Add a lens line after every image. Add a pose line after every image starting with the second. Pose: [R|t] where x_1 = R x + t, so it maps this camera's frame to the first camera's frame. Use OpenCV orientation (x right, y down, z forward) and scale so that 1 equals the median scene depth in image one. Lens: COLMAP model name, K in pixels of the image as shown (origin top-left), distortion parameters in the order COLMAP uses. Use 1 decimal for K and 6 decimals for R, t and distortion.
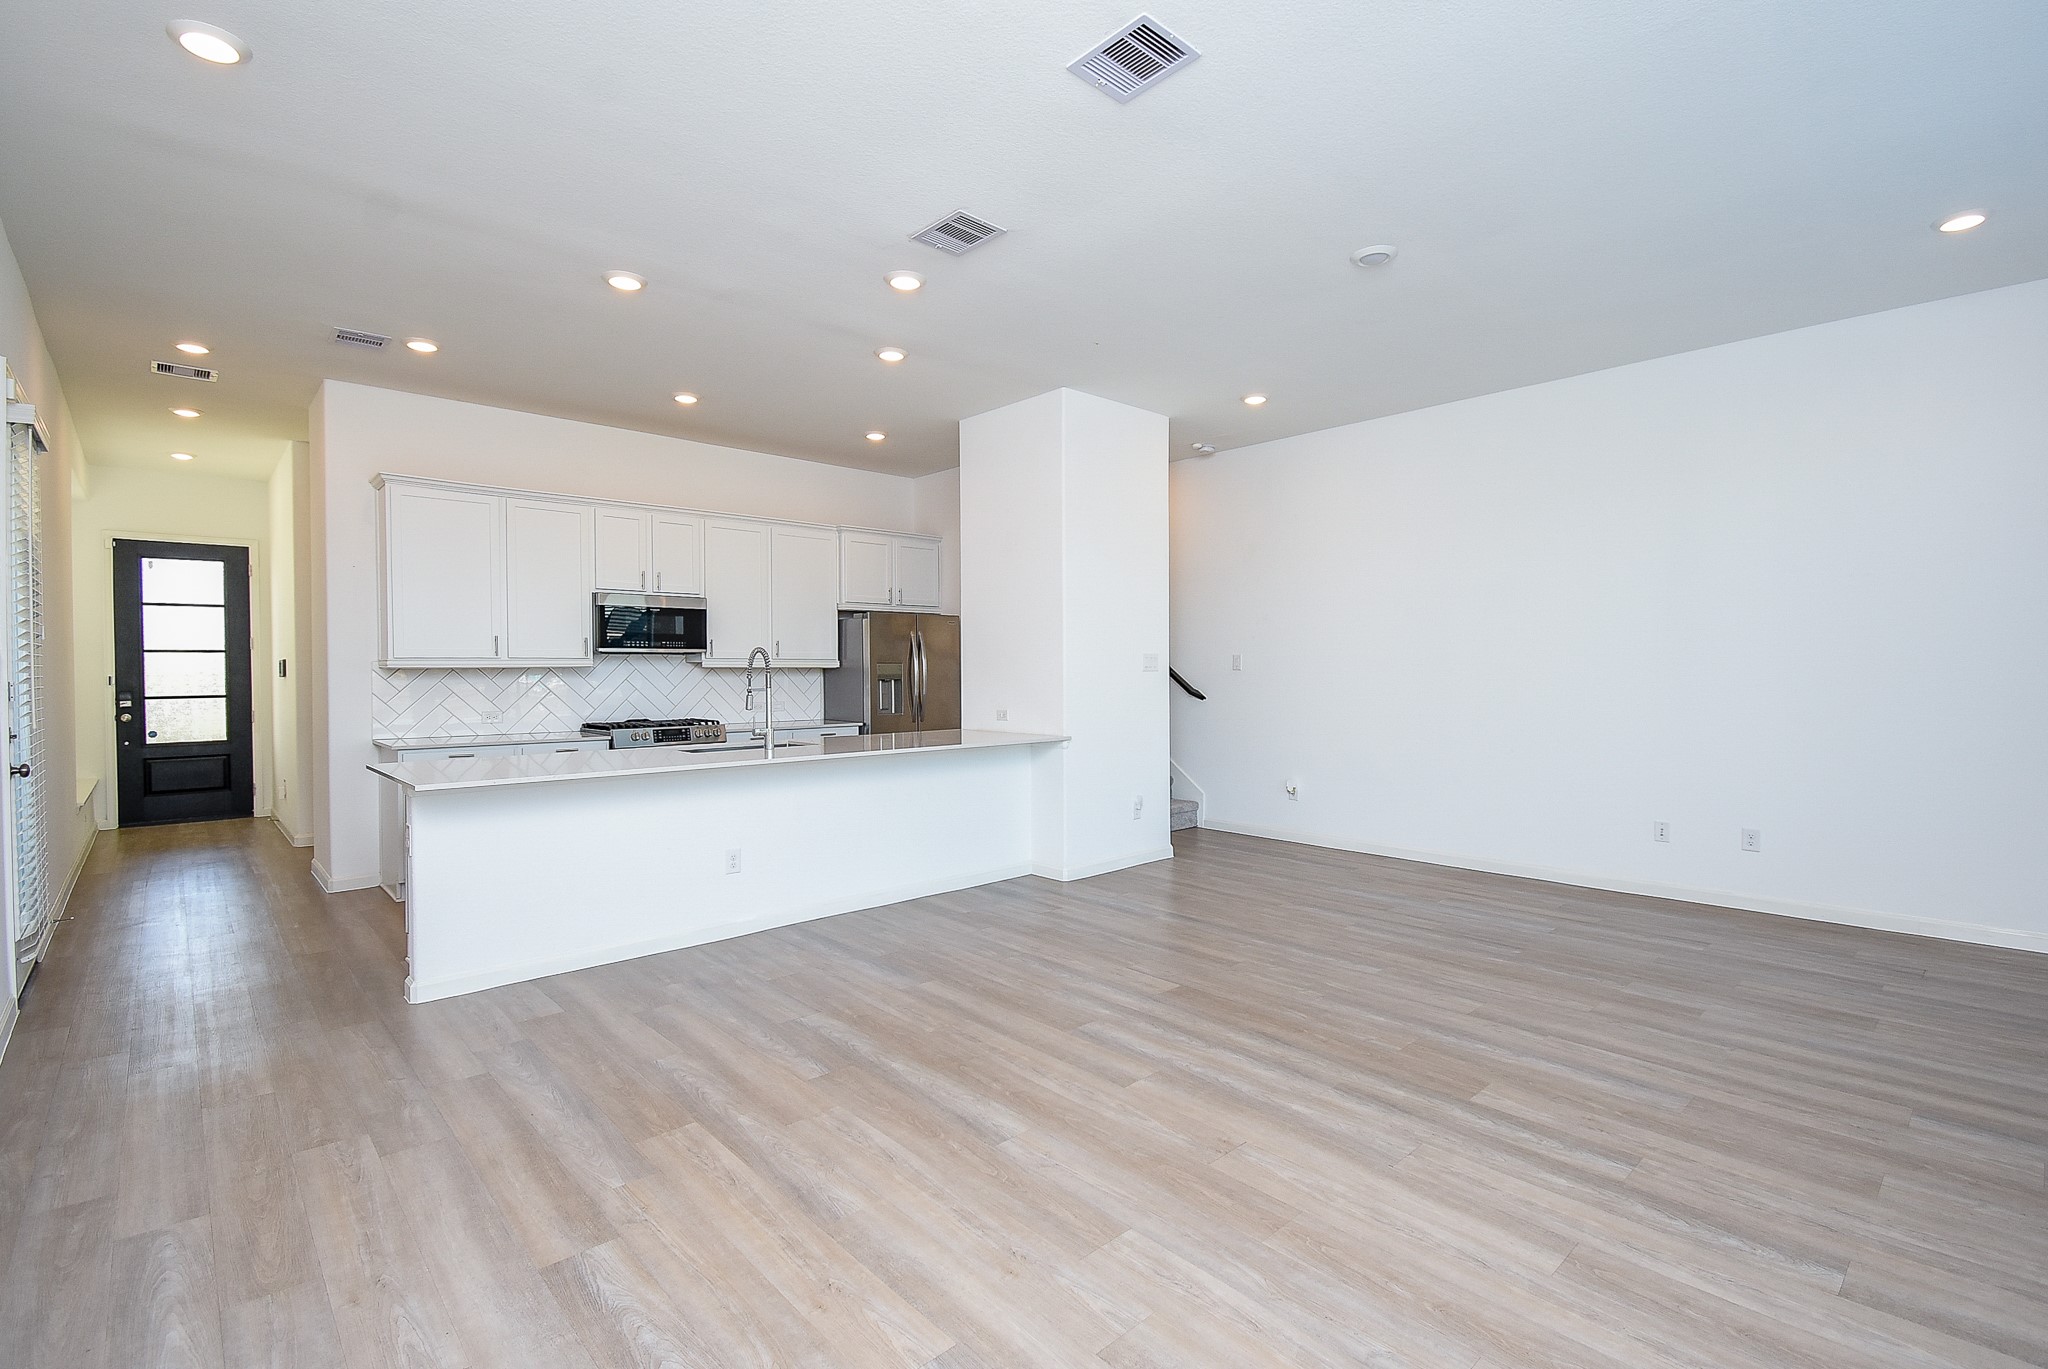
lens RADIAL K [[904.3, 0, 1008.0], [0, 904.3, 682.4], [0, 0, 1]] dist [0.002240, -0.016140]
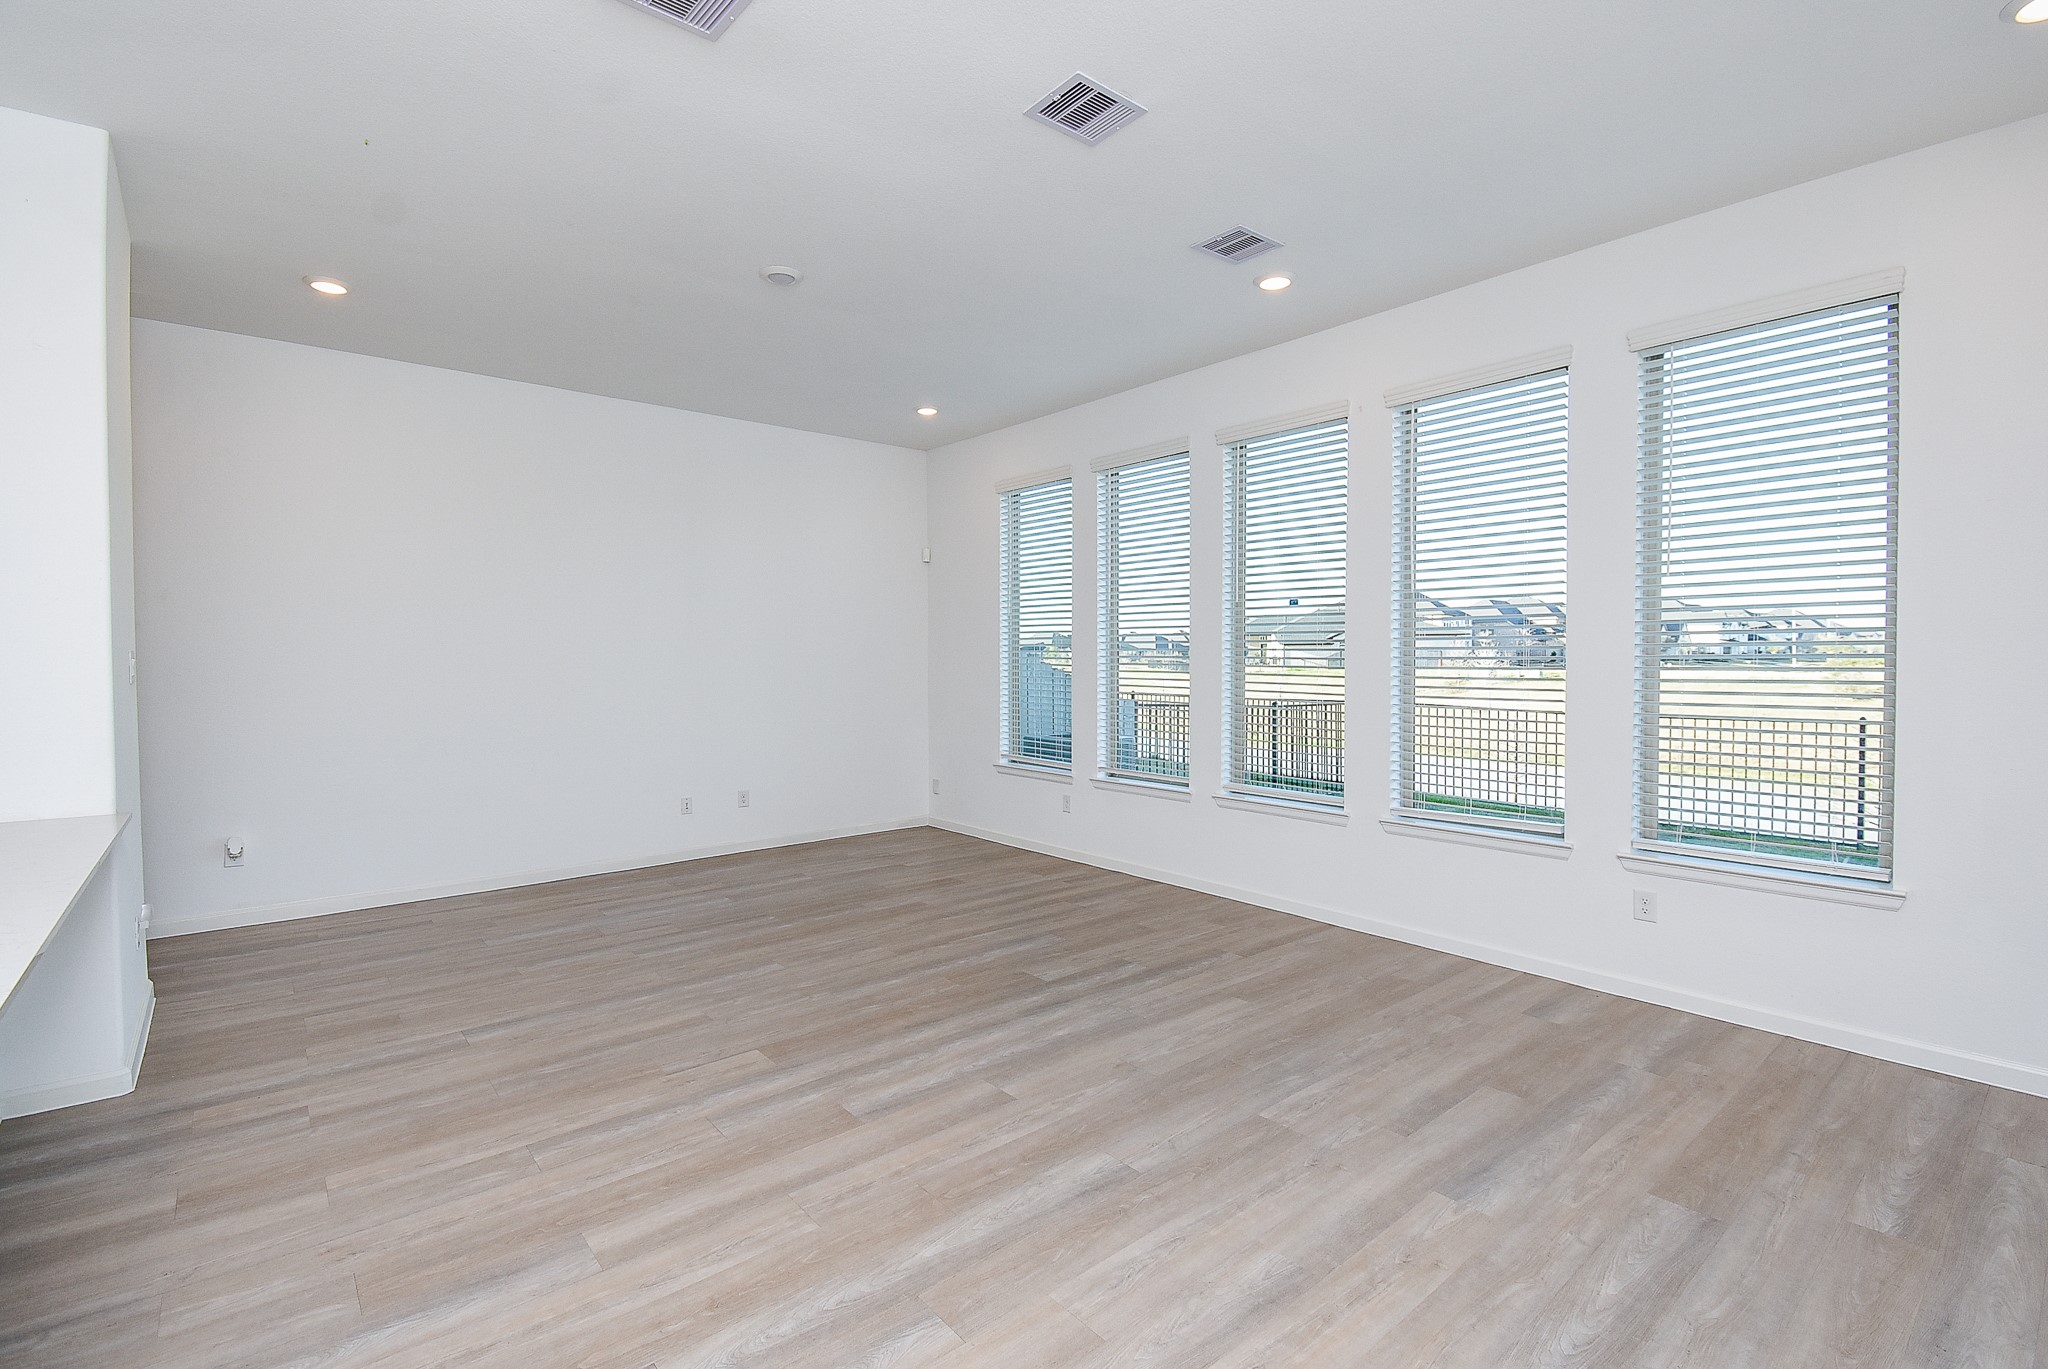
lens RADIAL K [[904.3, 0, 1008.0], [0, 904.3, 682.4], [0, 0, 1]] dist [0.002240, -0.016140]
pose [[0.064573, -0.030306, 0.997453, -0.785779], [0.028085, 0.999198, 0.028540, -0.038639], [-0.997518, 0.026171, 0.065372, 0.854948]]
